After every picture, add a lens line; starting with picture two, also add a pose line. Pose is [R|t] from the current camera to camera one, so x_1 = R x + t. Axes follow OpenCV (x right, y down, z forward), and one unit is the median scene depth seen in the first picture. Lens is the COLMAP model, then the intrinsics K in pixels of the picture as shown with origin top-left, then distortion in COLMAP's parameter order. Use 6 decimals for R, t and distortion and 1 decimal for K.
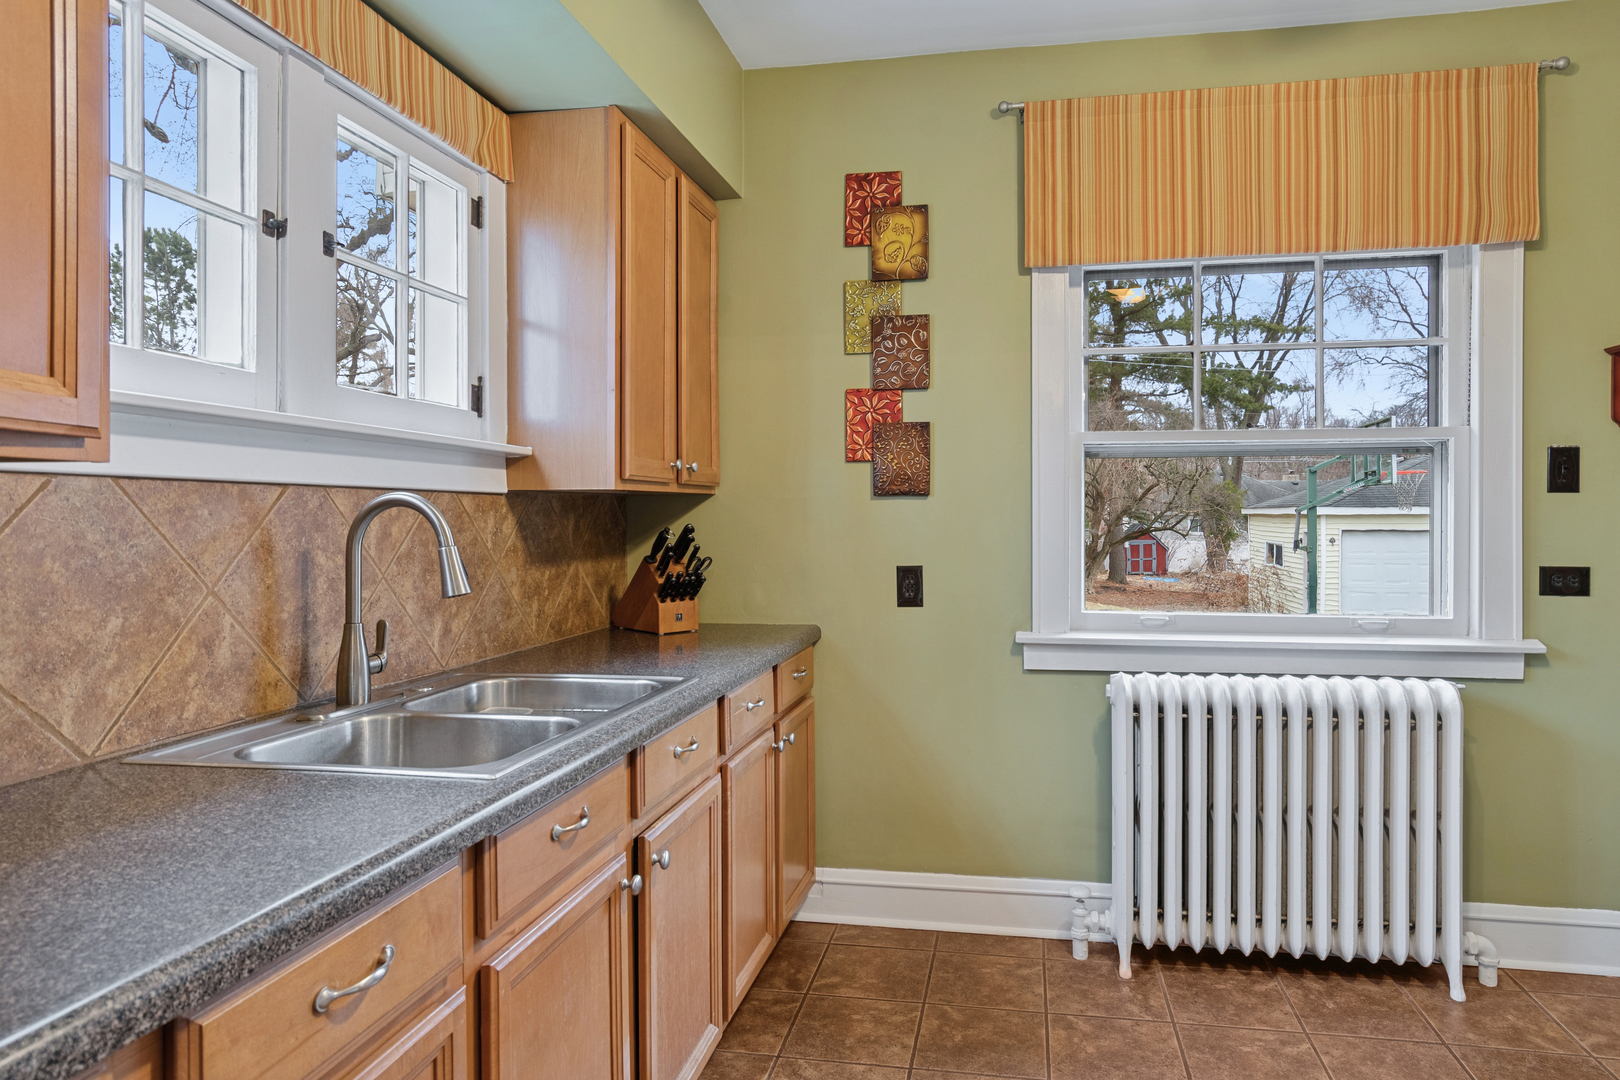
lens RADIAL K [[1037.5, 0, 867.2], [0, 1037.5, 519.3], [0, 0, 1]] dist [-0.002091, -0.013362]
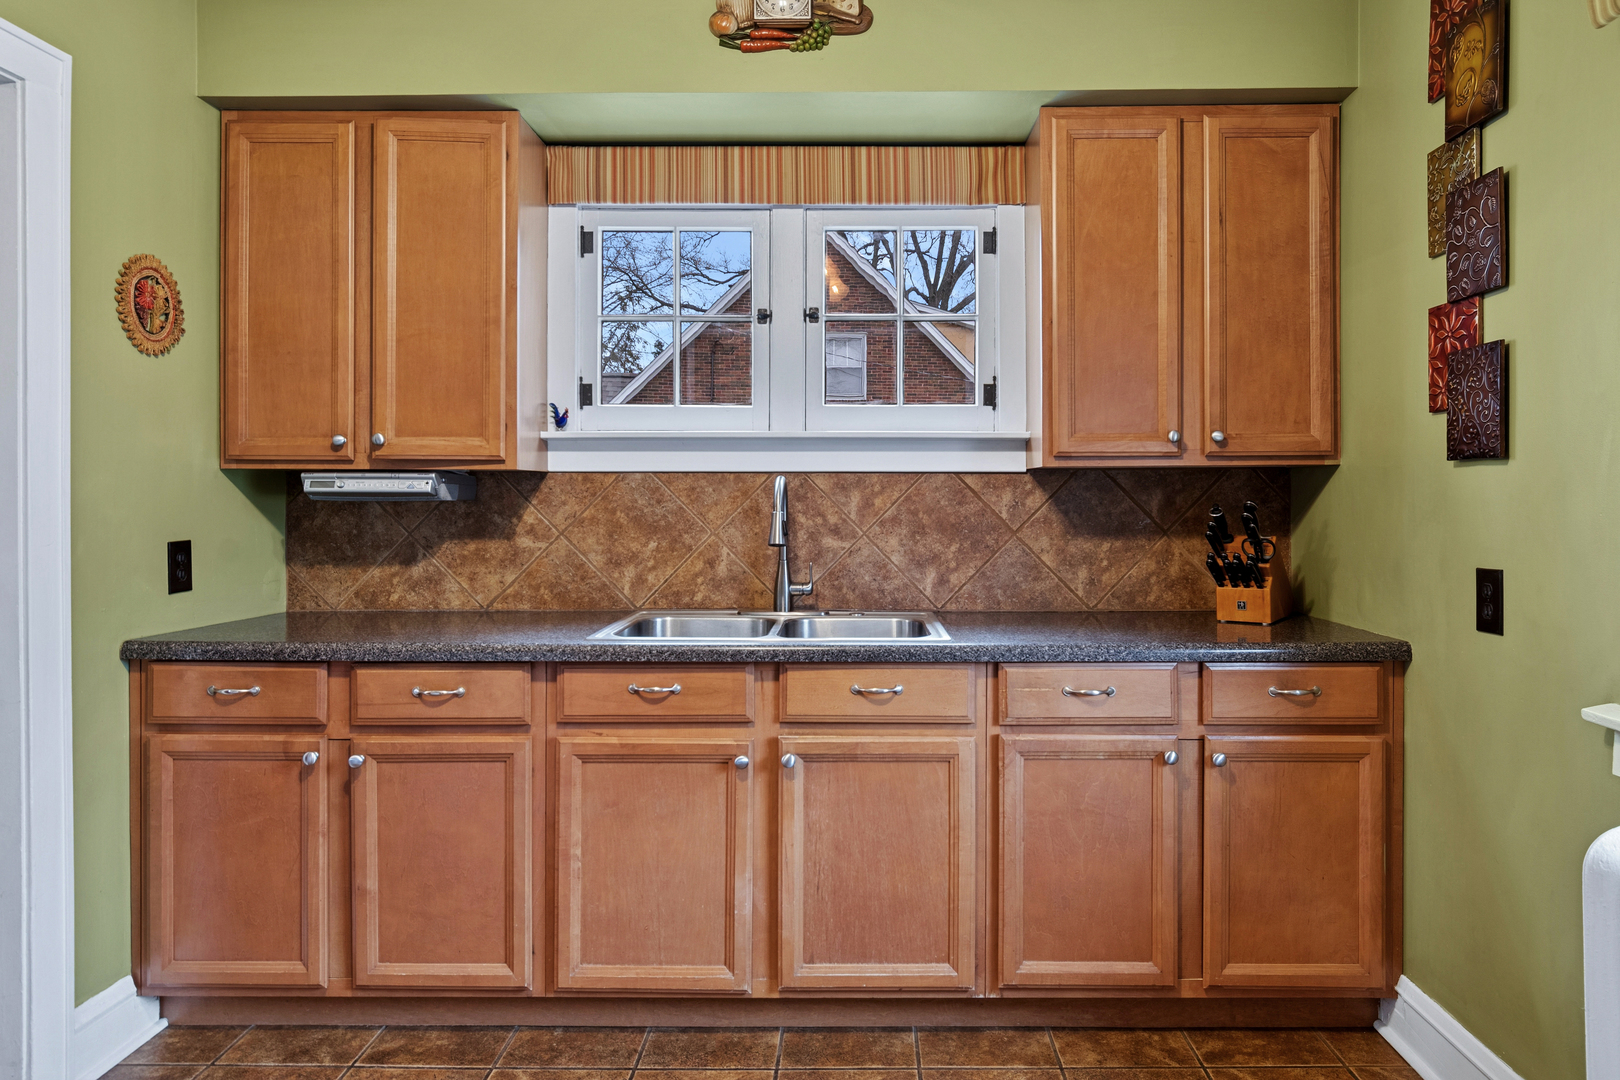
lens RADIAL K [[1037.5, 0, 872.7], [0, 1037.5, 502.4], [0, 0, 1]] dist [-0.002091, -0.013362]
pose [[0.128475, 0.009680, -0.991665, 0.779606], [-0.002688, 0.999952, 0.009413, -0.001486], [0.991709, 0.001456, 0.128495, 0.679123]]
